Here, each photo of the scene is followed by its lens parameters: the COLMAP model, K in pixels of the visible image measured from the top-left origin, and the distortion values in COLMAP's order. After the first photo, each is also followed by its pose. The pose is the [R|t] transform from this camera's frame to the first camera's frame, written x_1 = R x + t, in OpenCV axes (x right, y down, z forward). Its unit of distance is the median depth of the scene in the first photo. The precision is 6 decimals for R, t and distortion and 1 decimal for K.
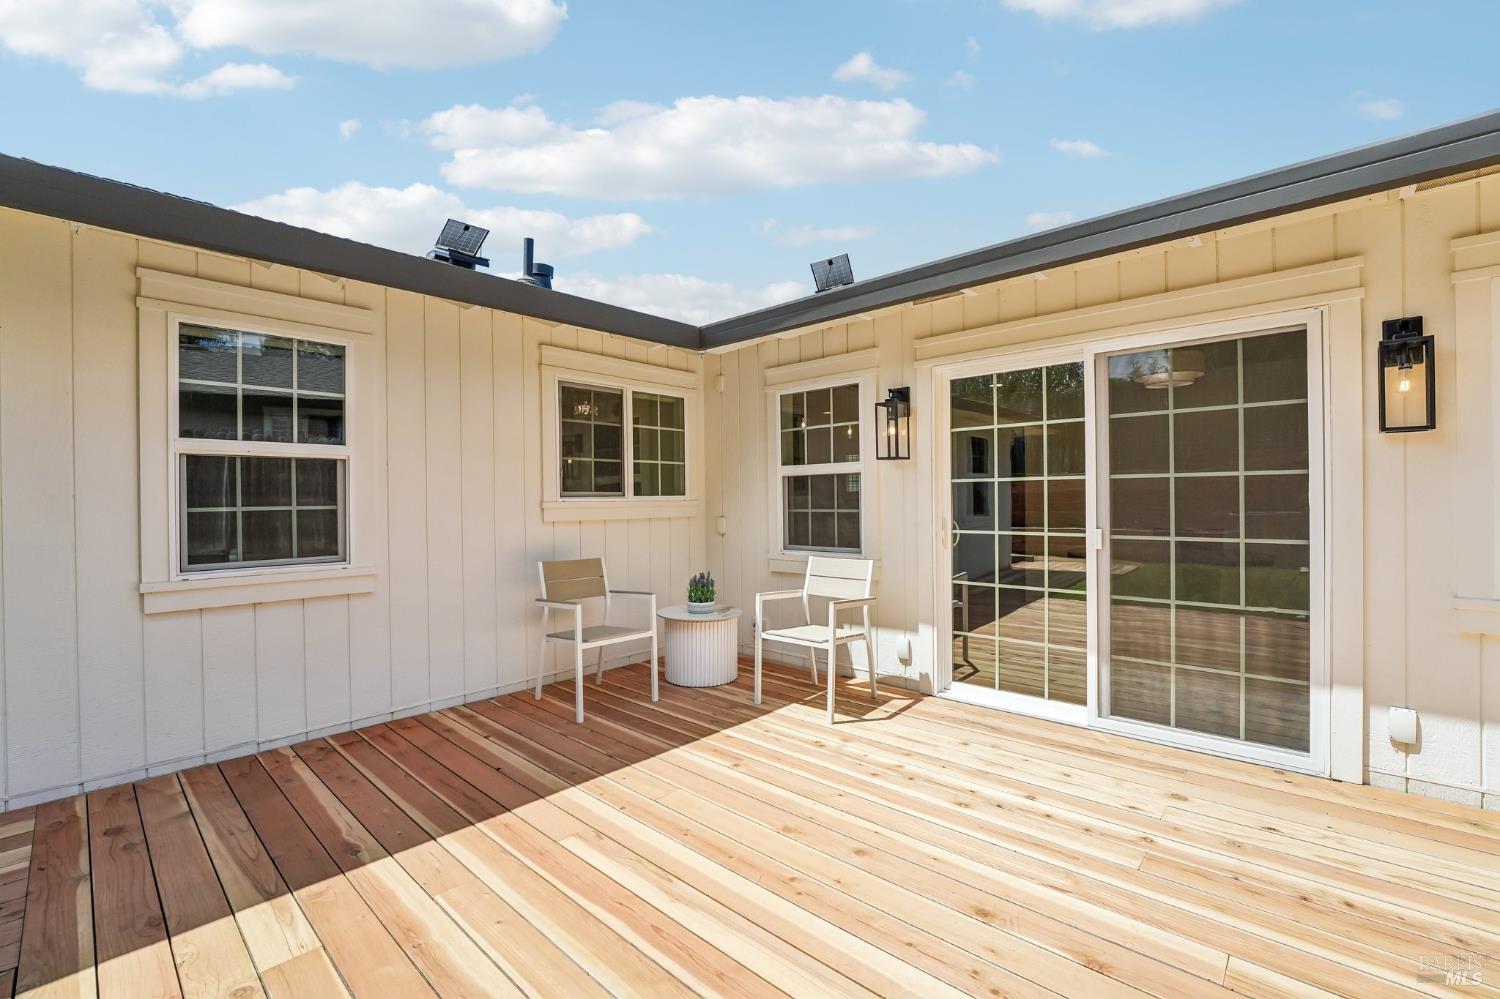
lens RADIAL K [[645.7, 0, 746.0], [0, 645.7, 505.7], [0, 0, 1]] dist [0.001359, -0.000005]
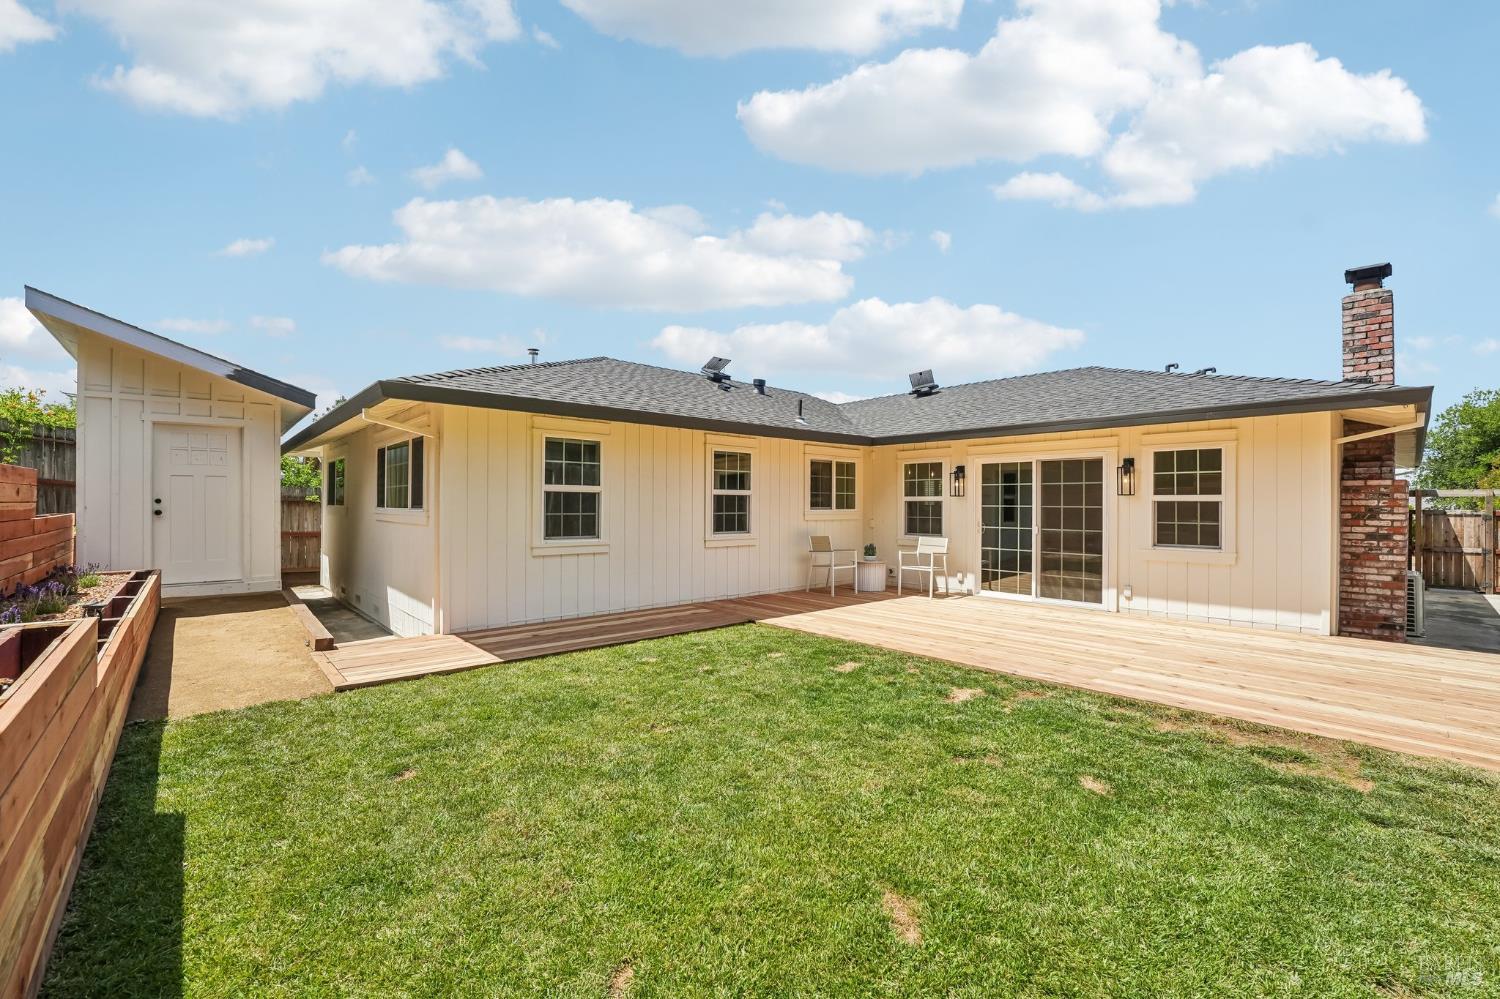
lens RADIAL K [[612.7, 0, 755.5], [0, 612.7, 508.3], [0, 0, 1]] dist [-0.020989, 0.003871]
pose [[0.995914, 0.015993, -0.088879, -0.299826], [-0.016310, 0.999863, -0.002848, -0.008752], [0.088821, 0.004286, 0.996038, -1.262395]]
